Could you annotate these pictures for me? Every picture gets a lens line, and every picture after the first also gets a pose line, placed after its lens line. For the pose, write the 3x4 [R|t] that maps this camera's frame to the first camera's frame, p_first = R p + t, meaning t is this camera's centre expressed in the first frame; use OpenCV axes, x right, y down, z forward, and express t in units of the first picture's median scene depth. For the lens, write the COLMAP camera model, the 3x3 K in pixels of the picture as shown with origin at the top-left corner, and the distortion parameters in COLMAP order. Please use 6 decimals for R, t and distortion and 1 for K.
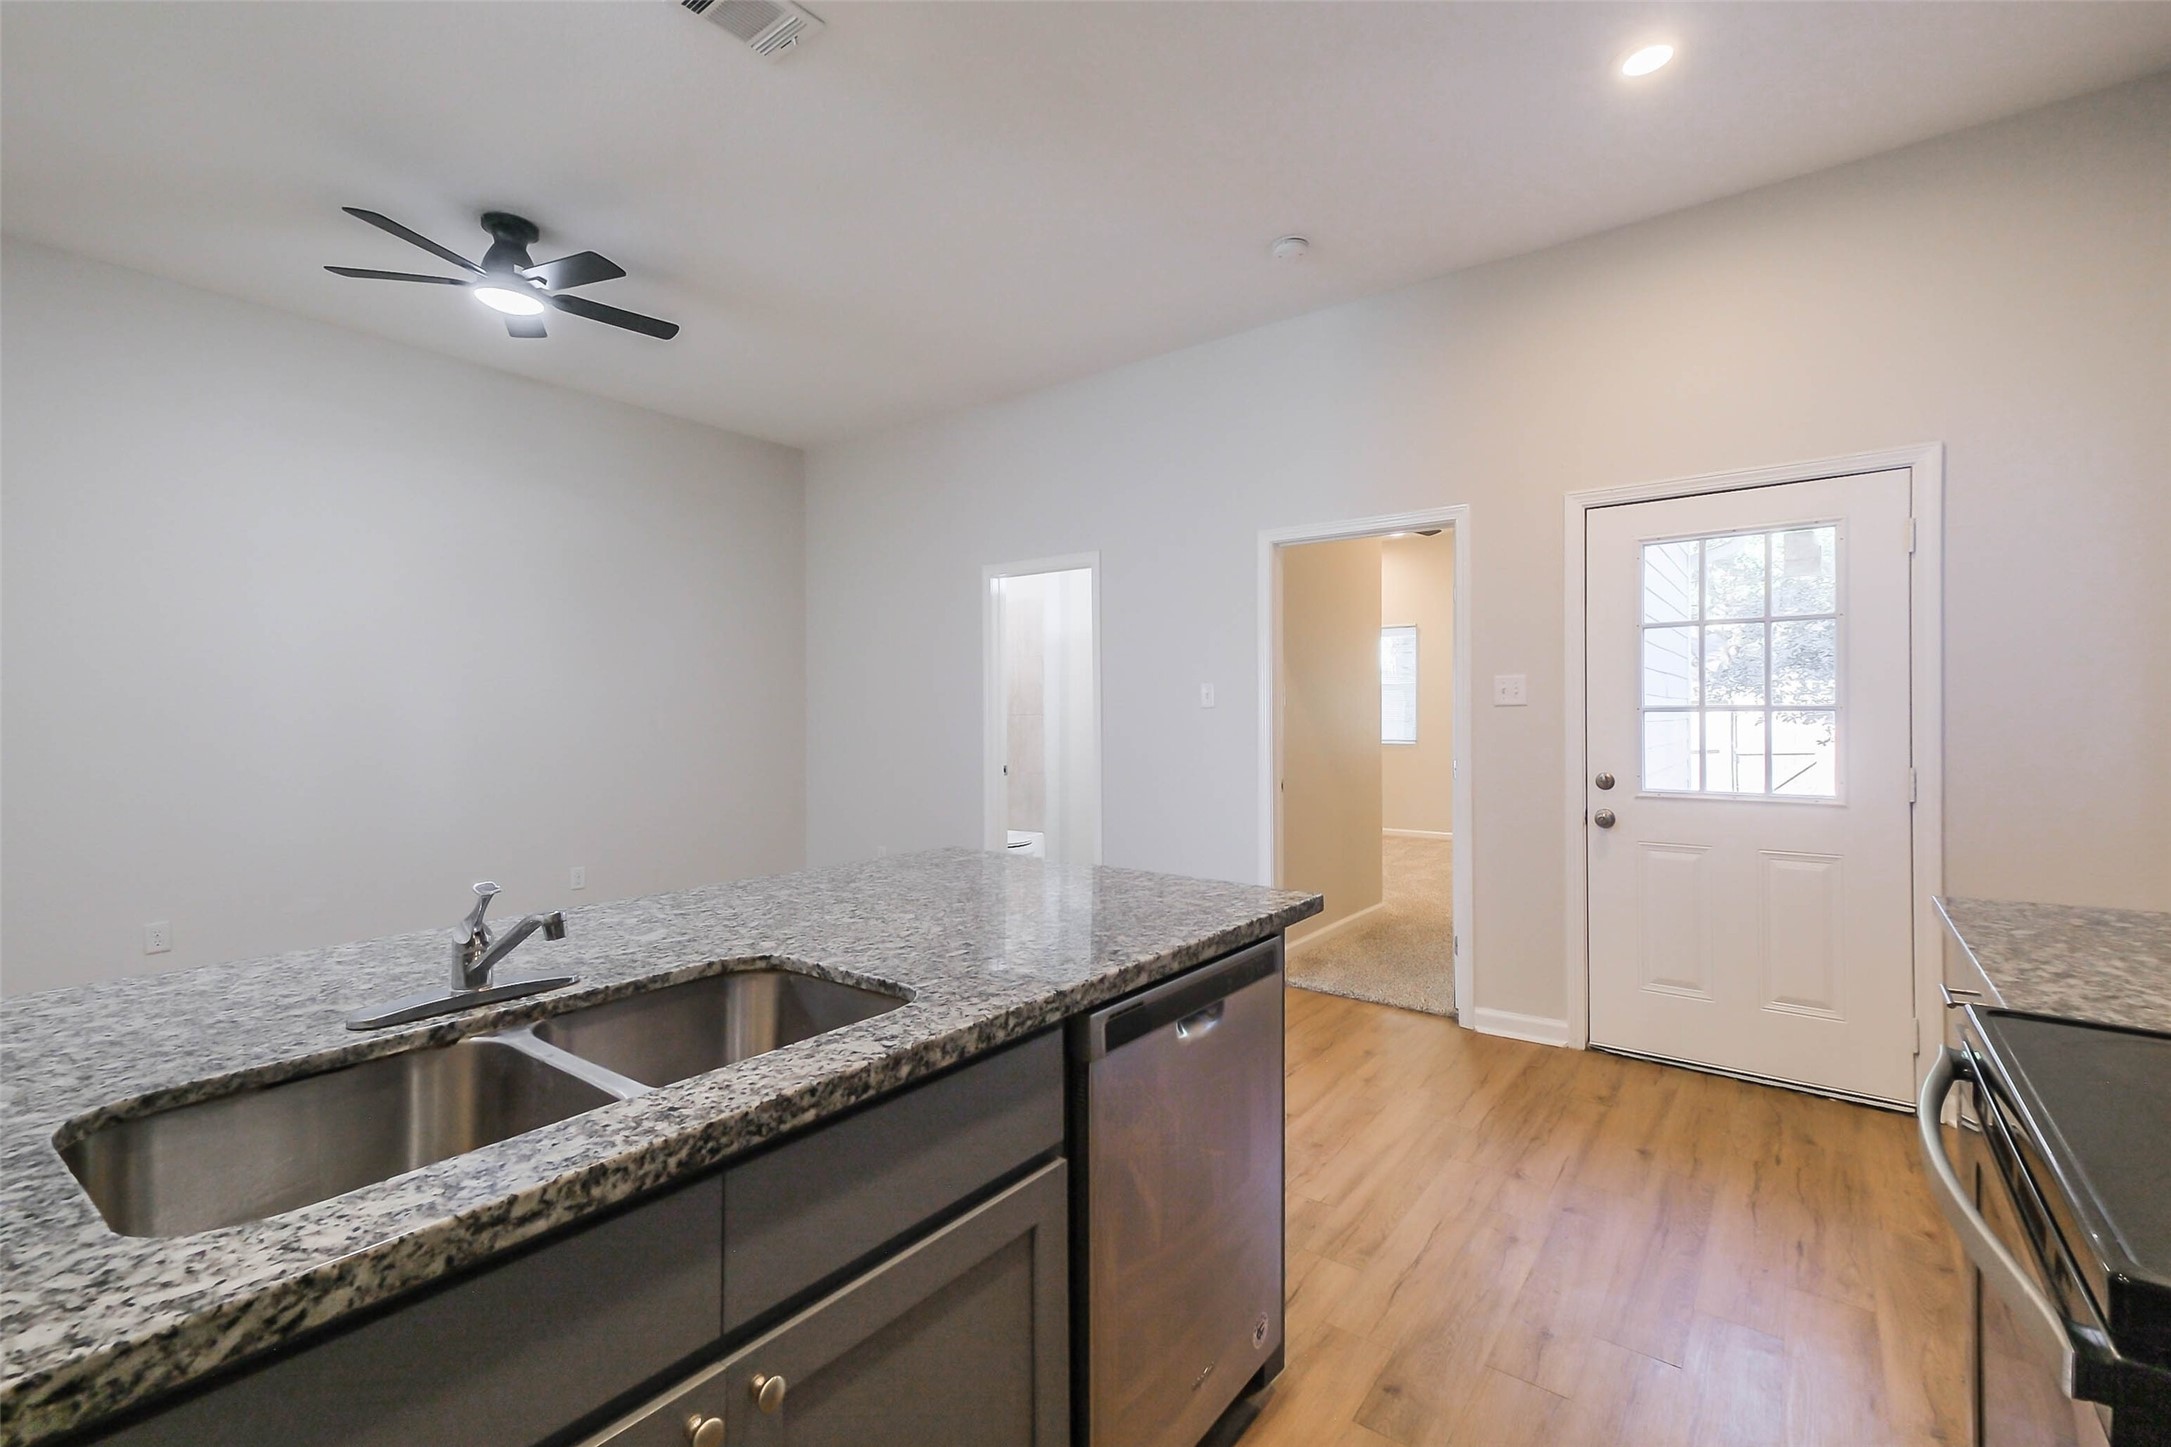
lens RADIAL K [[941.0, 0, 1091.8], [0, 941.0, 713.1], [0, 0, 1]] dist [0.016180, -0.000427]
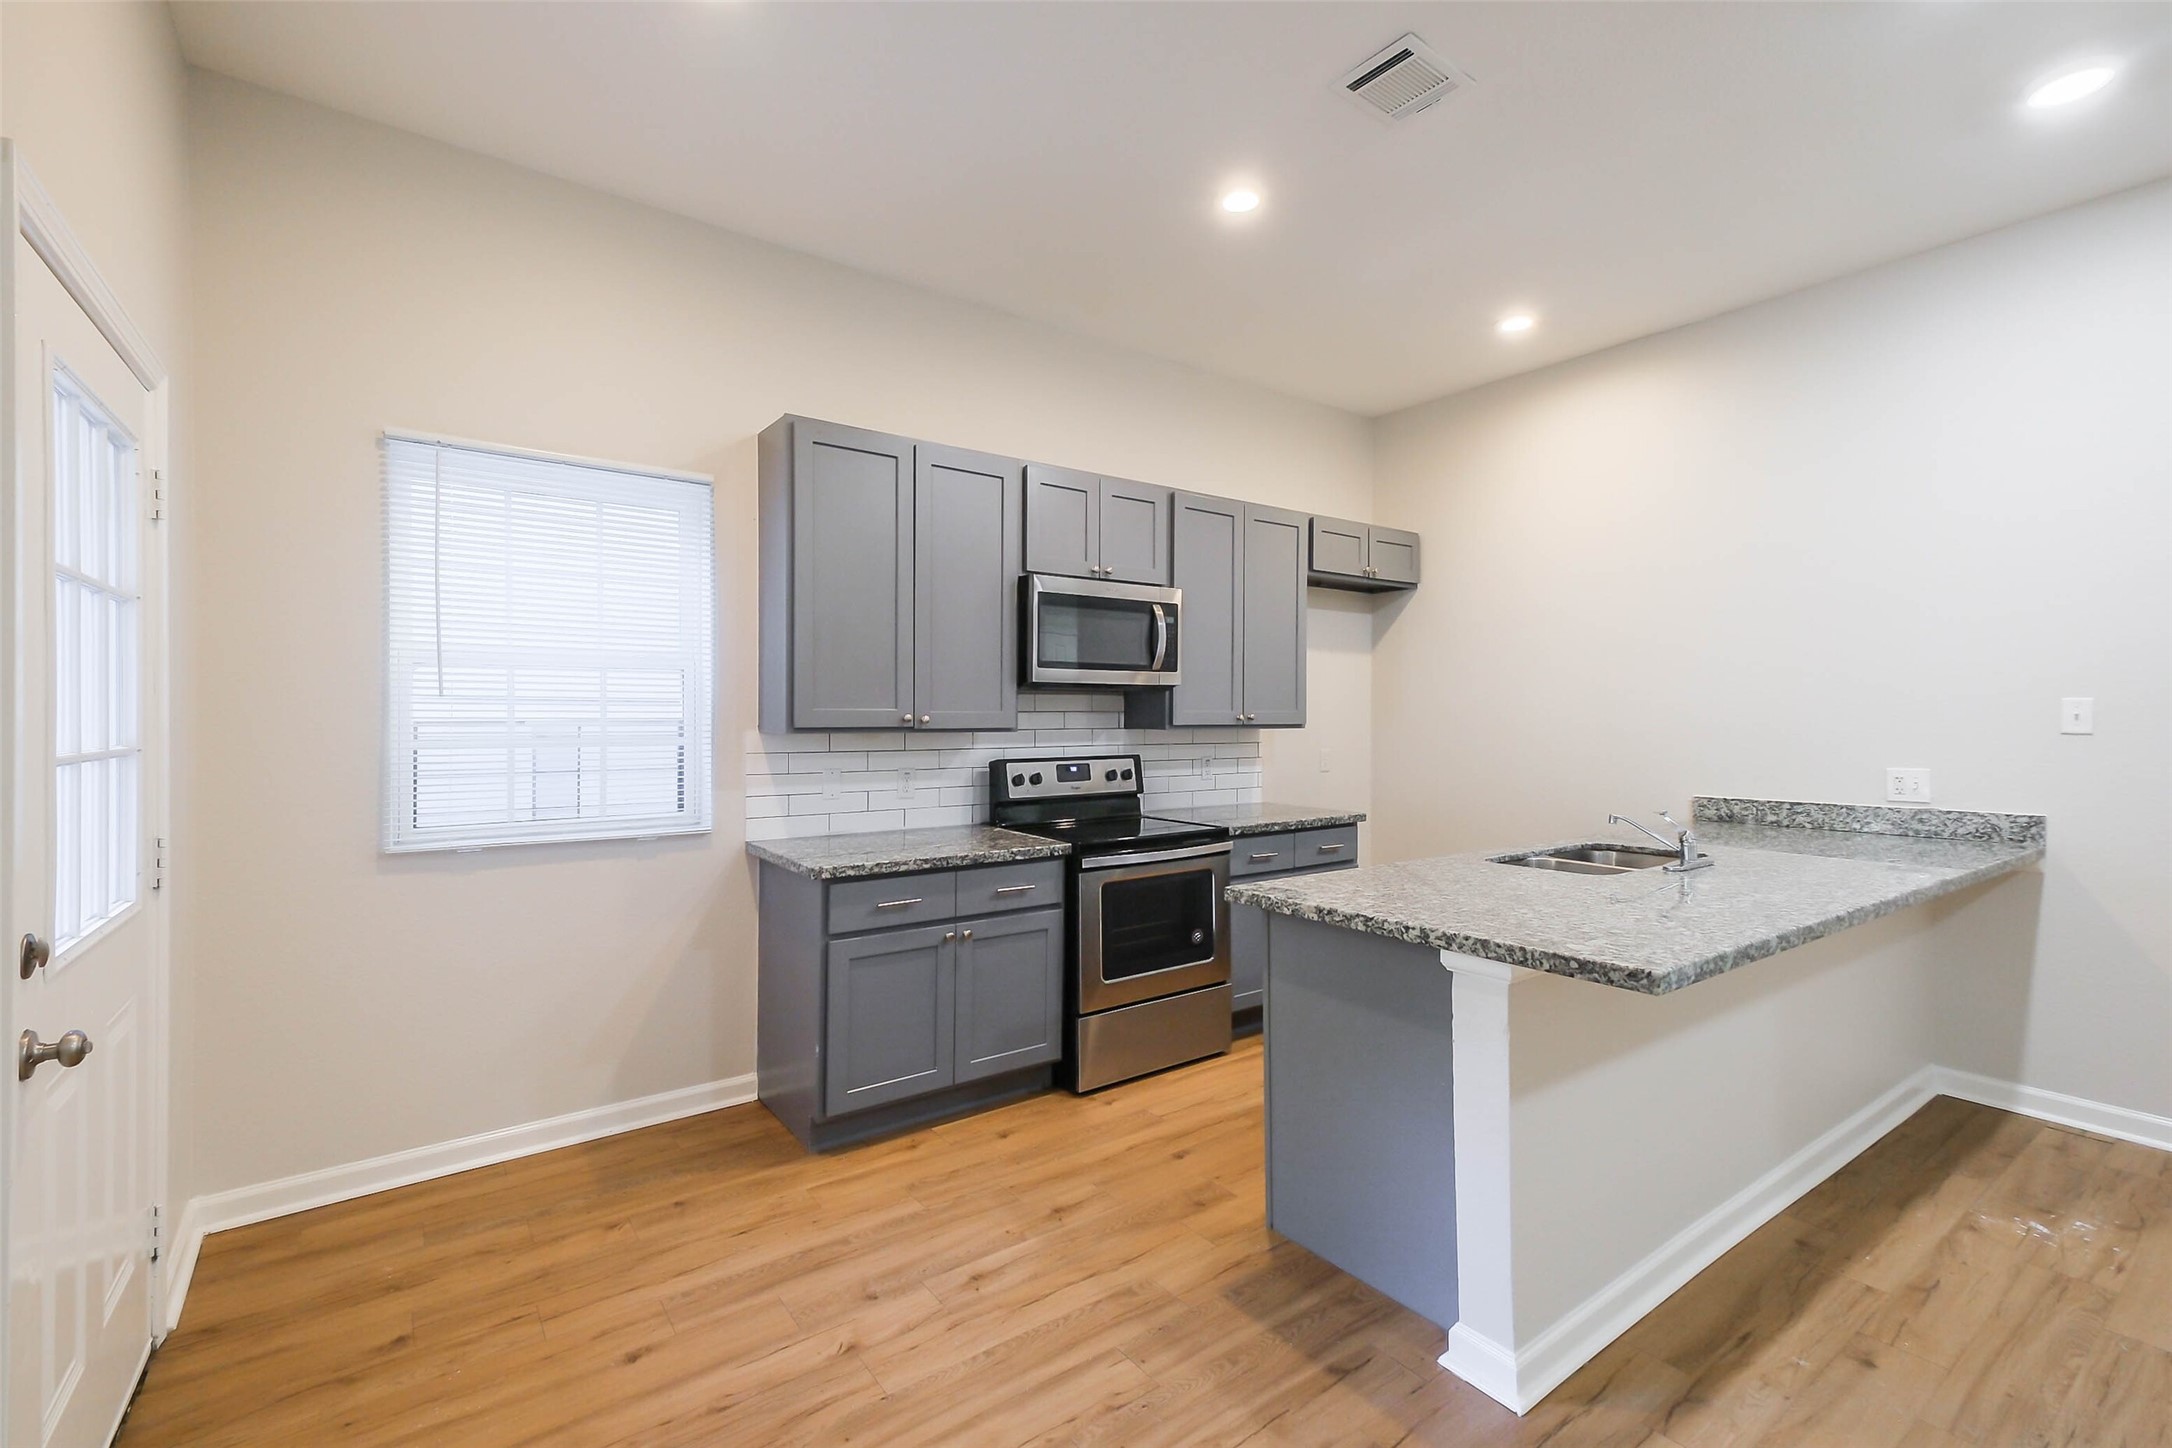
lens RADIAL K [[941.4, 0, 1080.9], [0, 941.4, 718.5], [0, 0, 1]] dist [0.016180, -0.000427]
pose [[-0.953407, 0.002542, 0.301675, 0.028661], [0.001301, 0.999990, -0.004314, -0.025135], [-0.301683, -0.003720, -0.953401, 1.567618]]
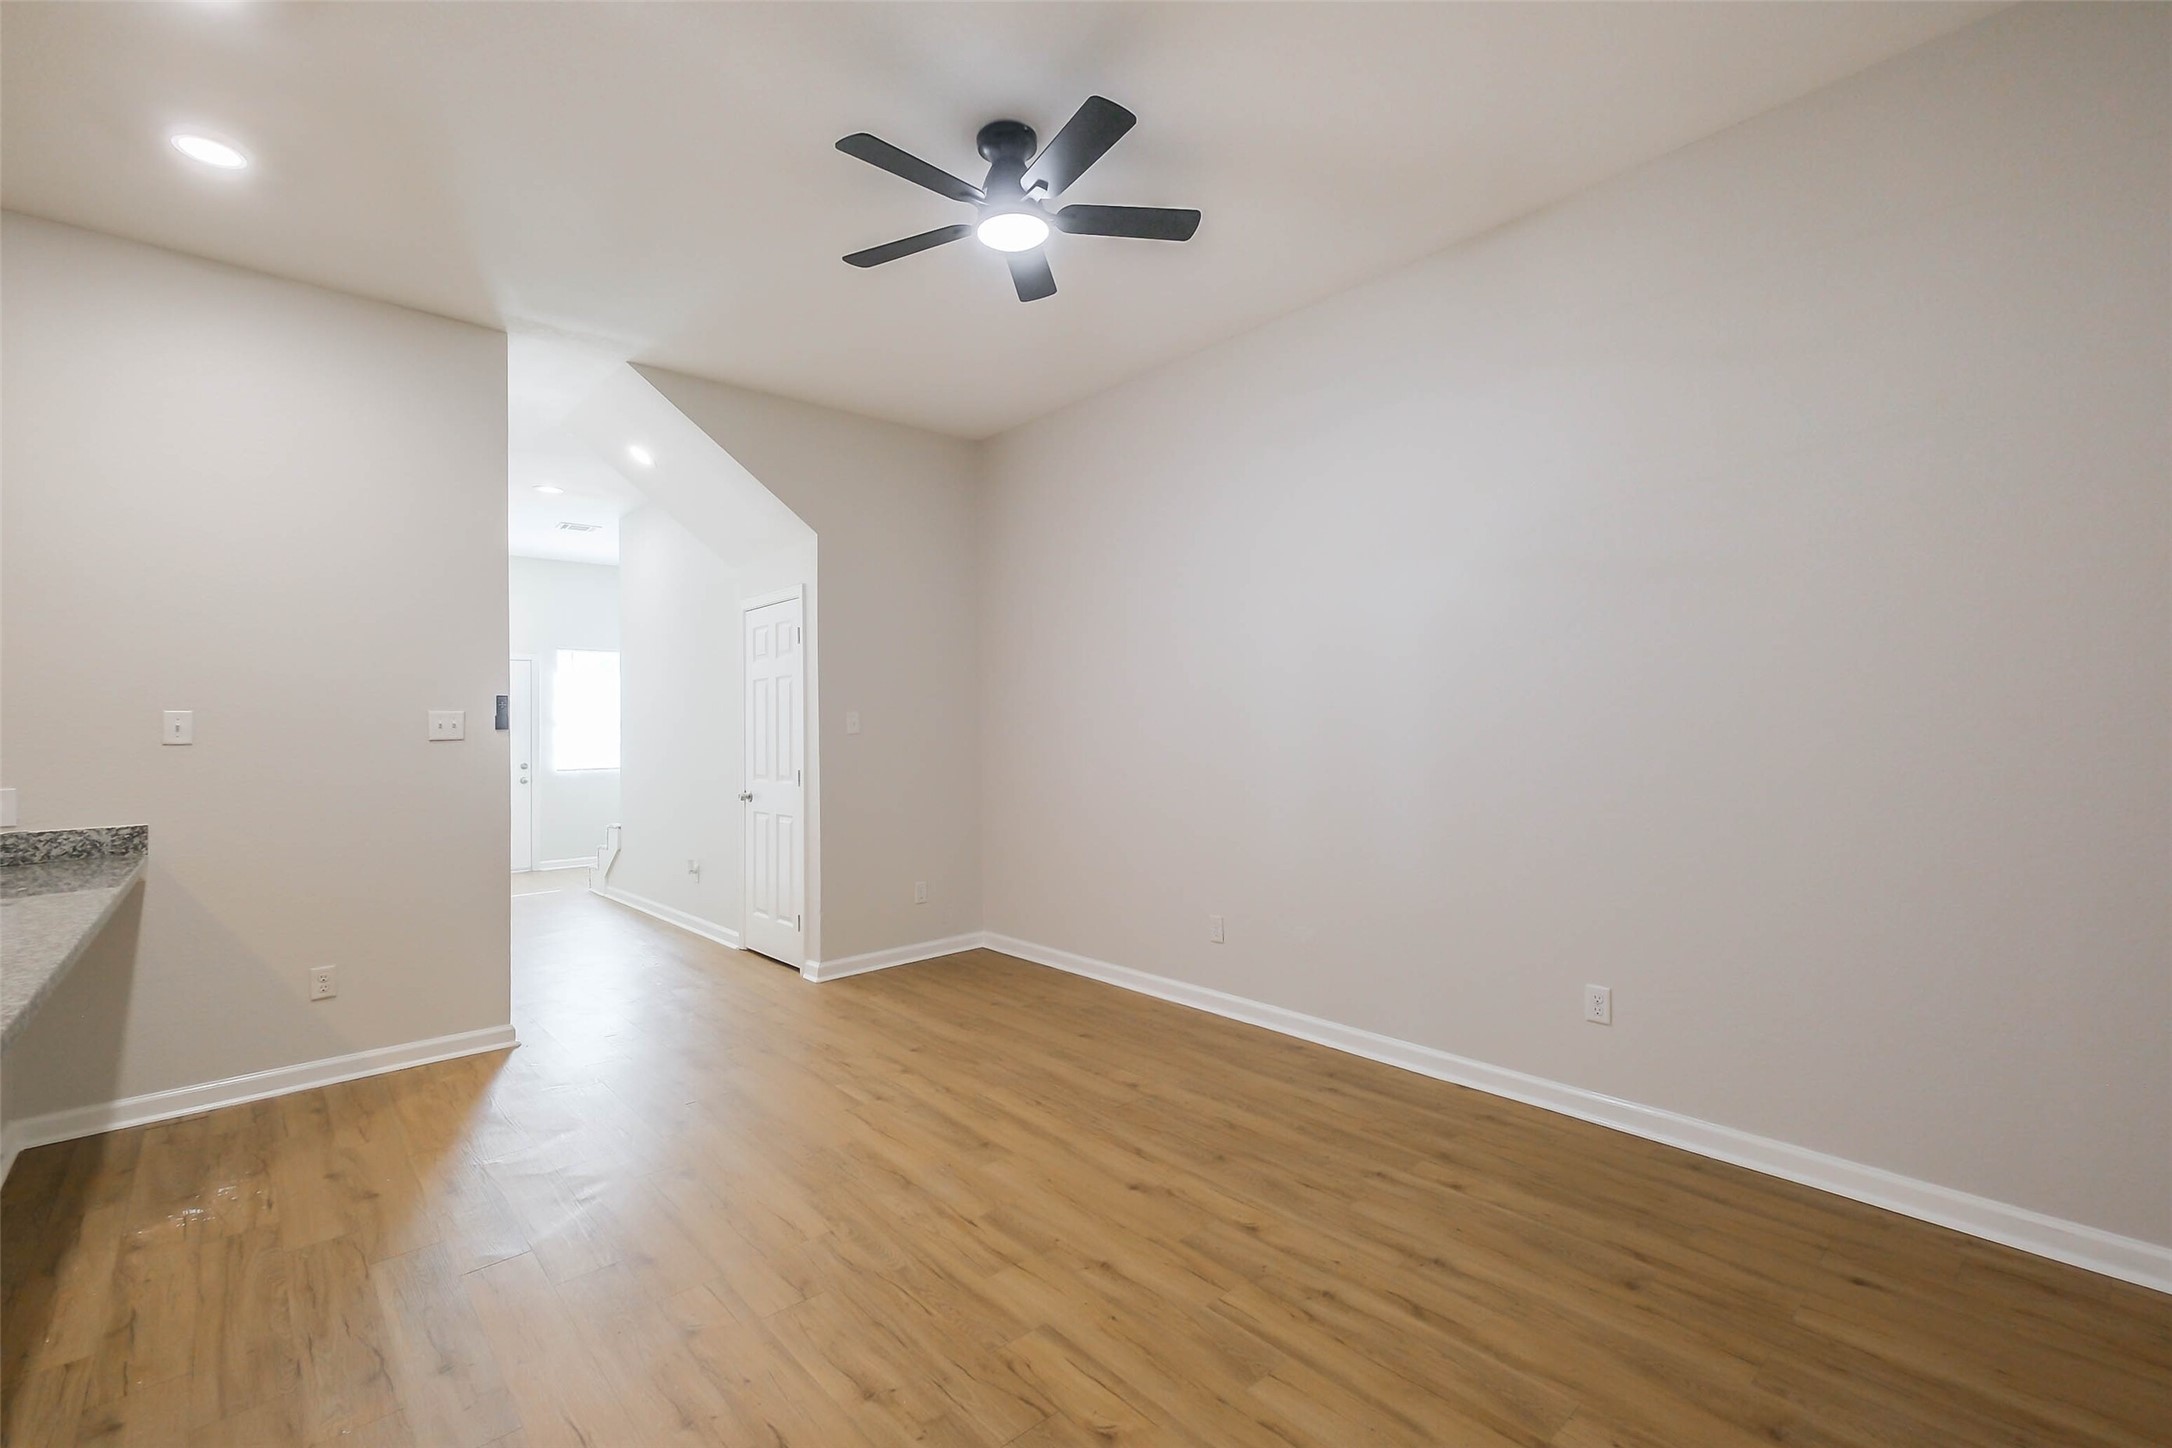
lens RADIAL K [[941.4, 0, 1114.8], [0, 941.4, 714.3], [0, 0, 1]] dist [0.016180, -0.000427]
pose [[-0.180202, -0.007958, -0.983597, 0.218380], [0.014629, 0.999835, -0.010770, -0.018113], [0.983521, -0.016330, -0.180056, 1.508834]]
